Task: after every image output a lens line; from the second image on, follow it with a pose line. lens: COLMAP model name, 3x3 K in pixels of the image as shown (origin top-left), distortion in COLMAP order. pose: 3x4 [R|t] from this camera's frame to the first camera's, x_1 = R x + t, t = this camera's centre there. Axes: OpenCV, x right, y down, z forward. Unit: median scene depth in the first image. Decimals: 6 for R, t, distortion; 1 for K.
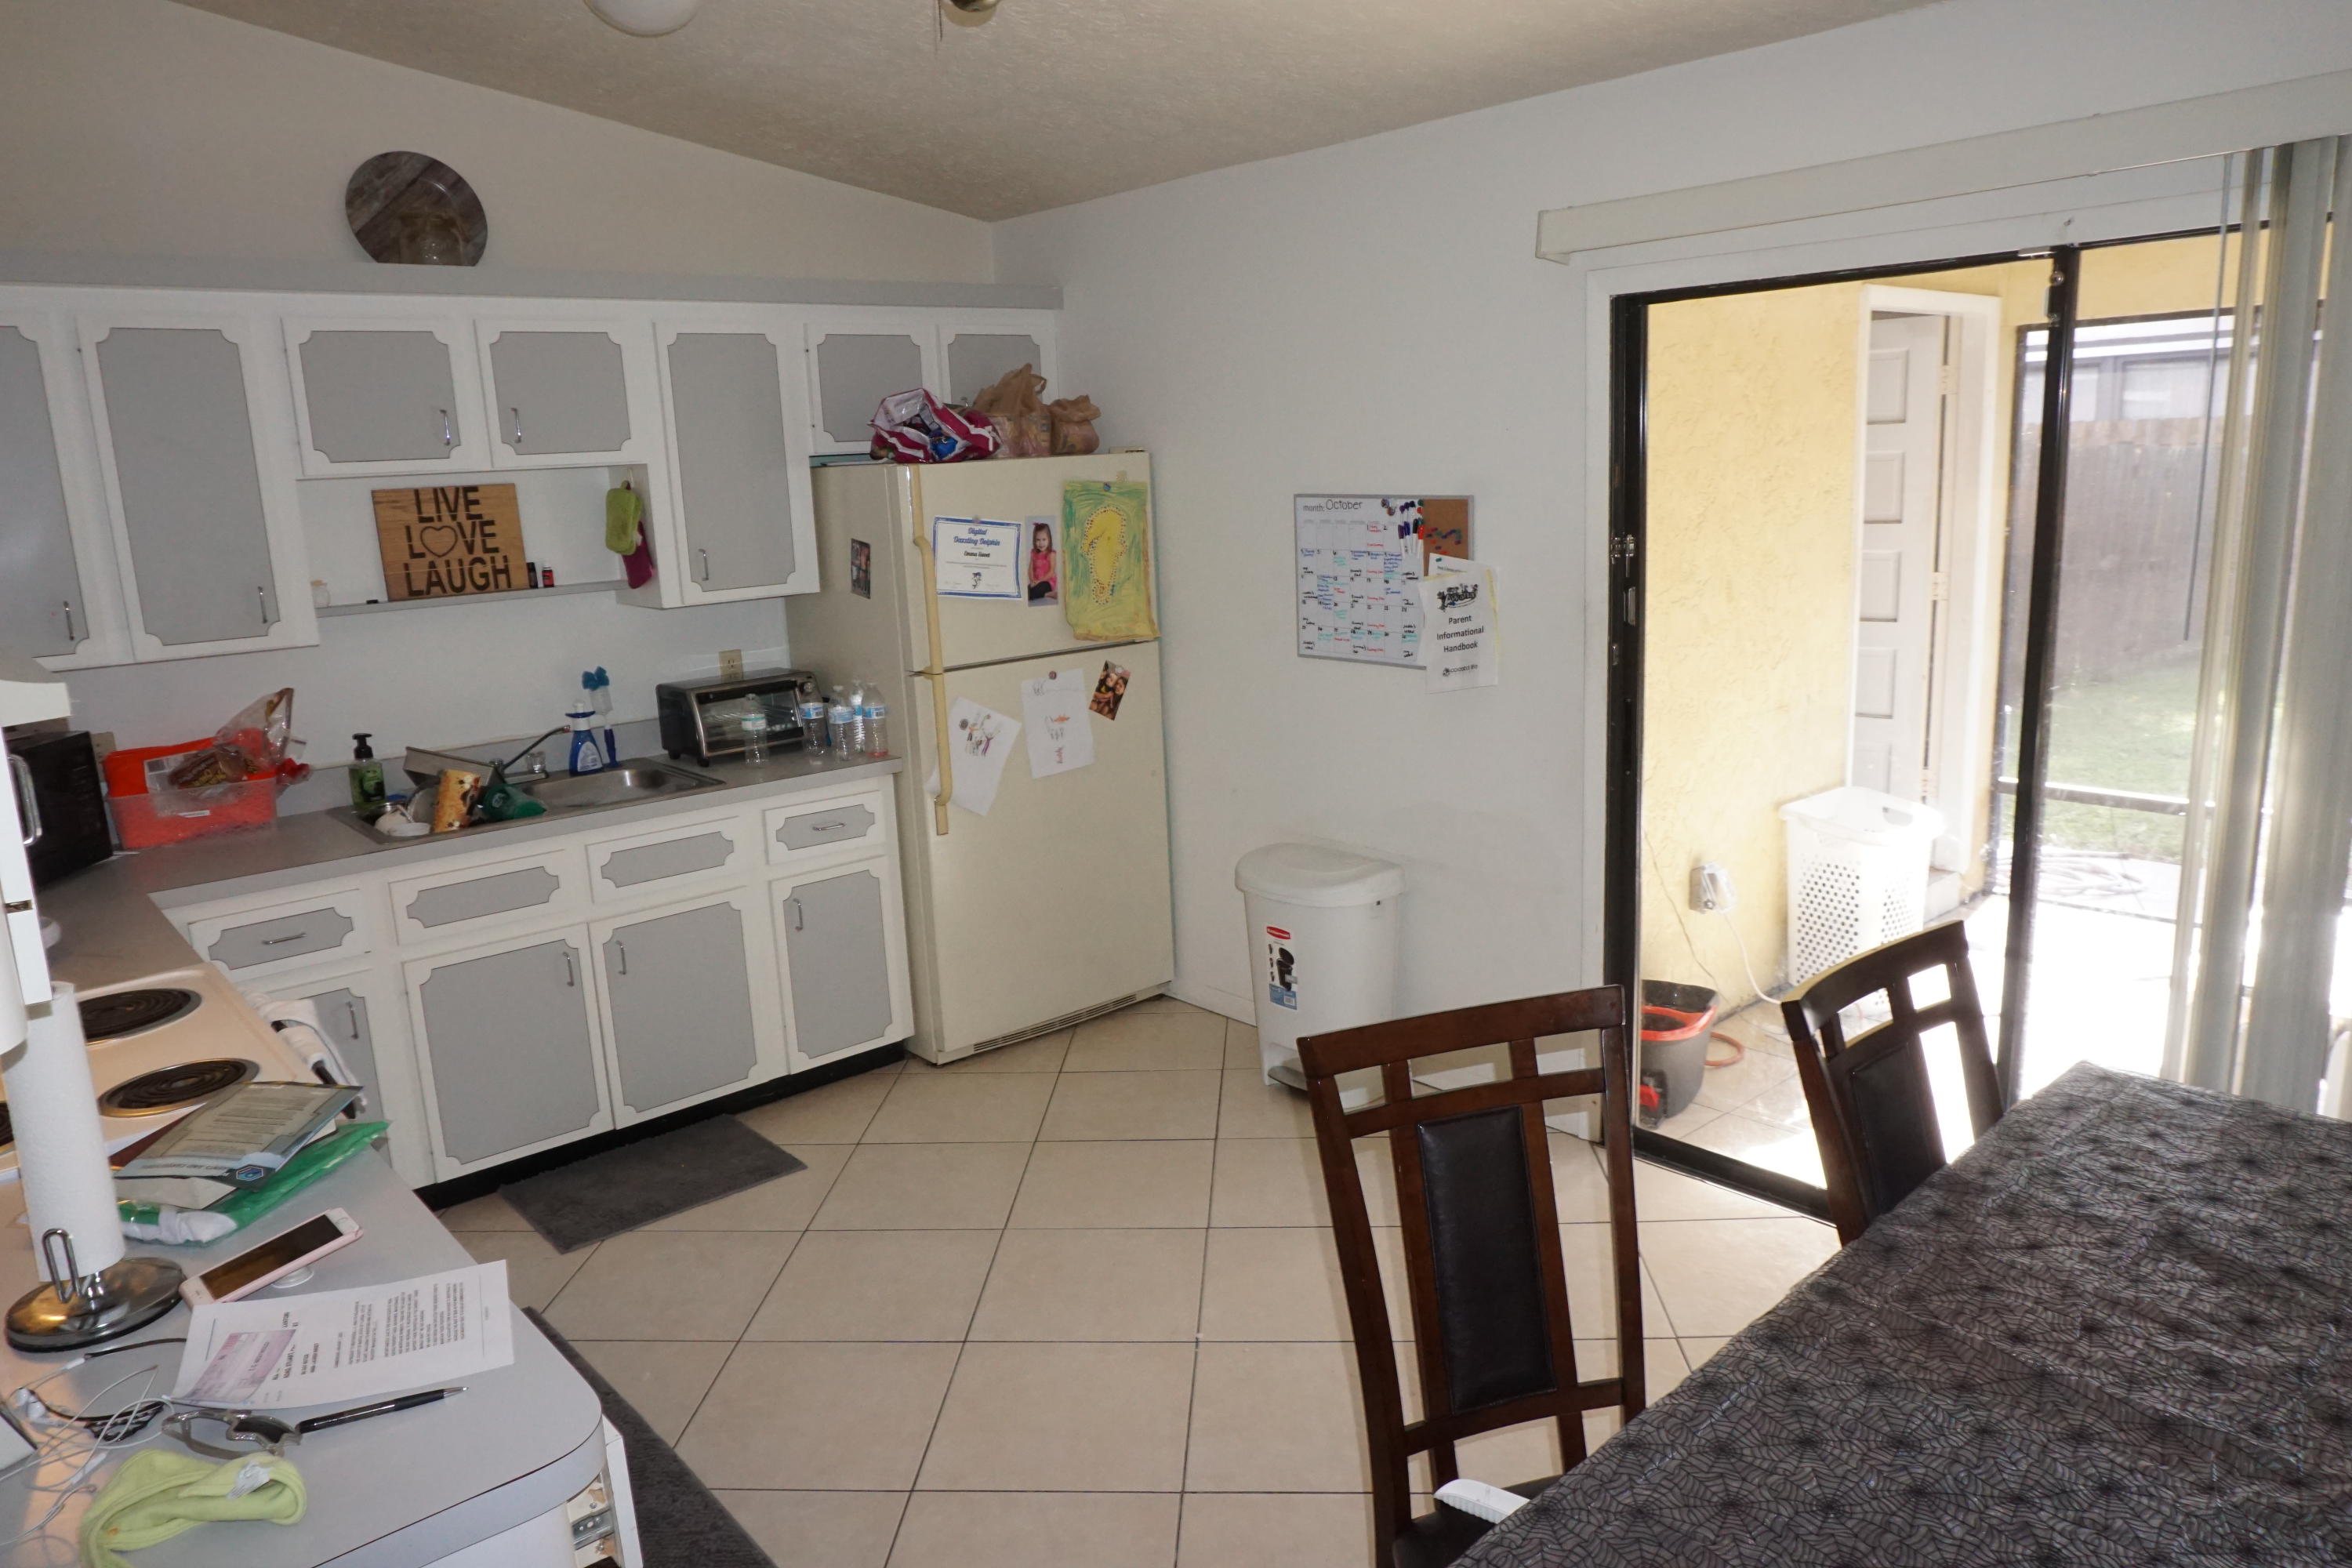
lens RADIAL K [[1594.6, 0, 1176.0], [0, 1594.6, 784.0], [0, 0, 1]] dist [-0.058201, 0.053554]
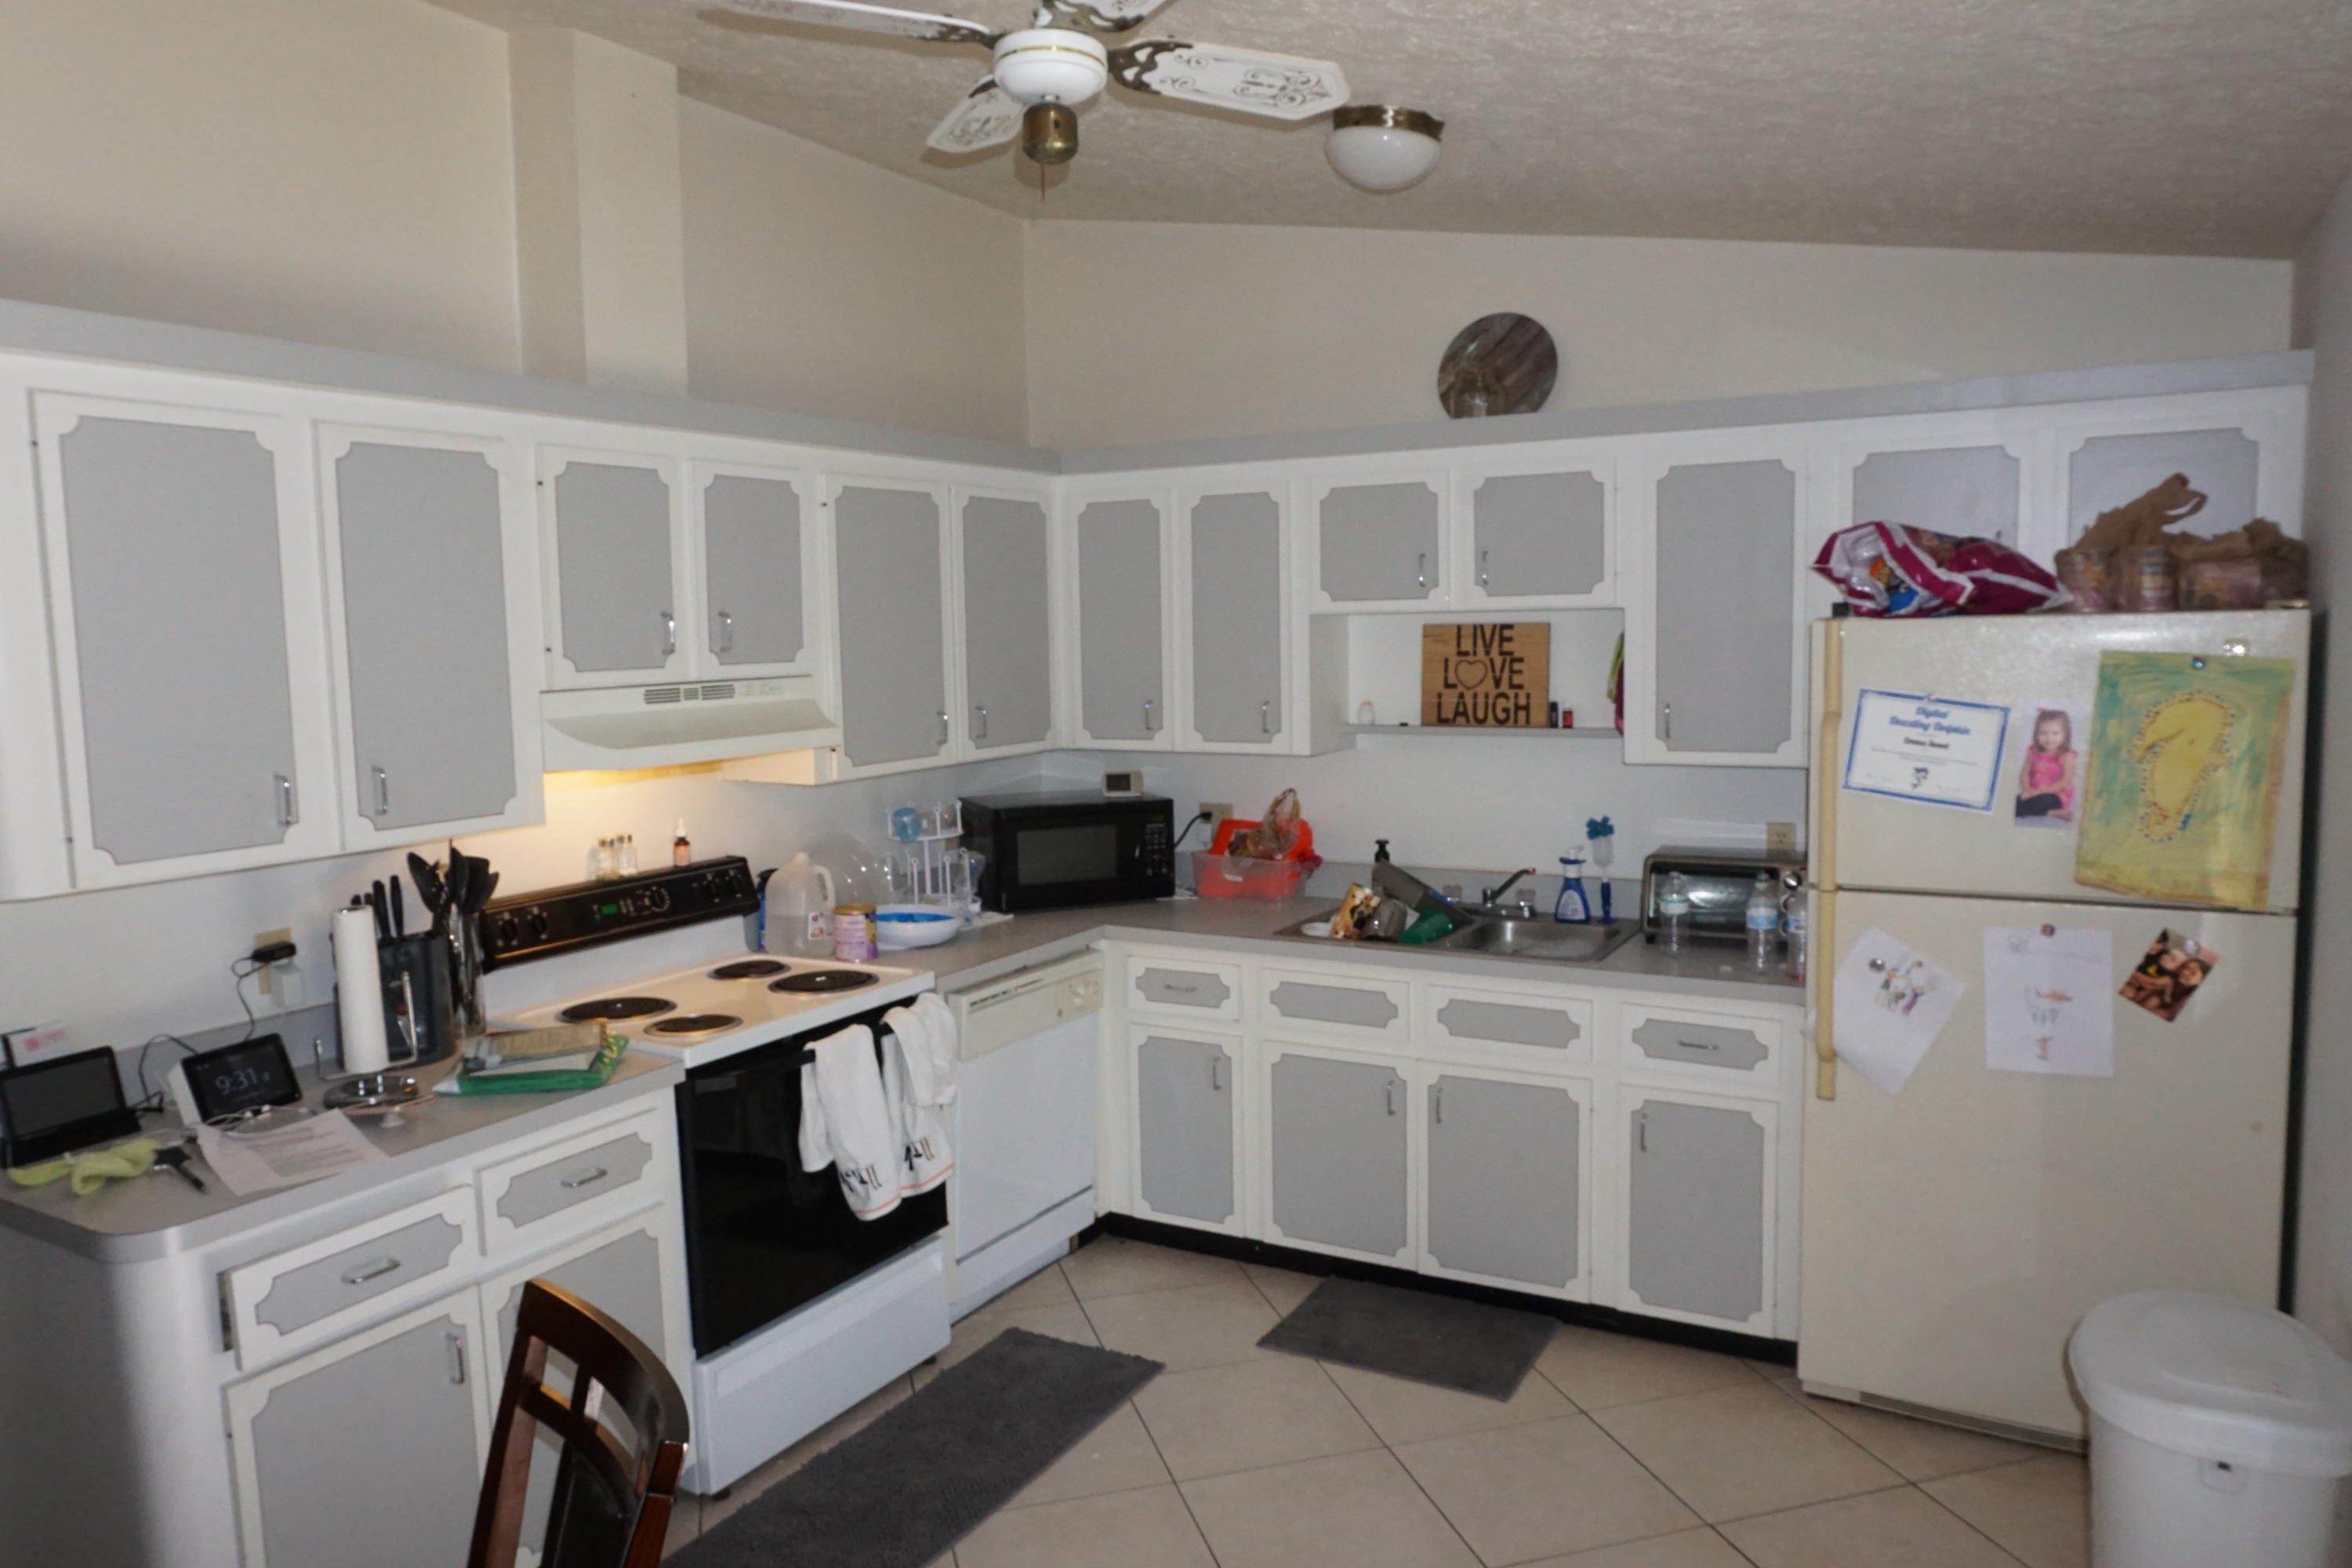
lens RADIAL K [[1594.6, 0, 1176.0], [0, 1594.6, 784.0], [0, 0, 1]] dist [-0.058201, 0.053554]
pose [[0.325350, 0.129734, -0.936652, 0.462476], [-0.186612, 0.979872, 0.070900, -0.117181], [0.926997, 0.151723, 0.343012, 0.448979]]
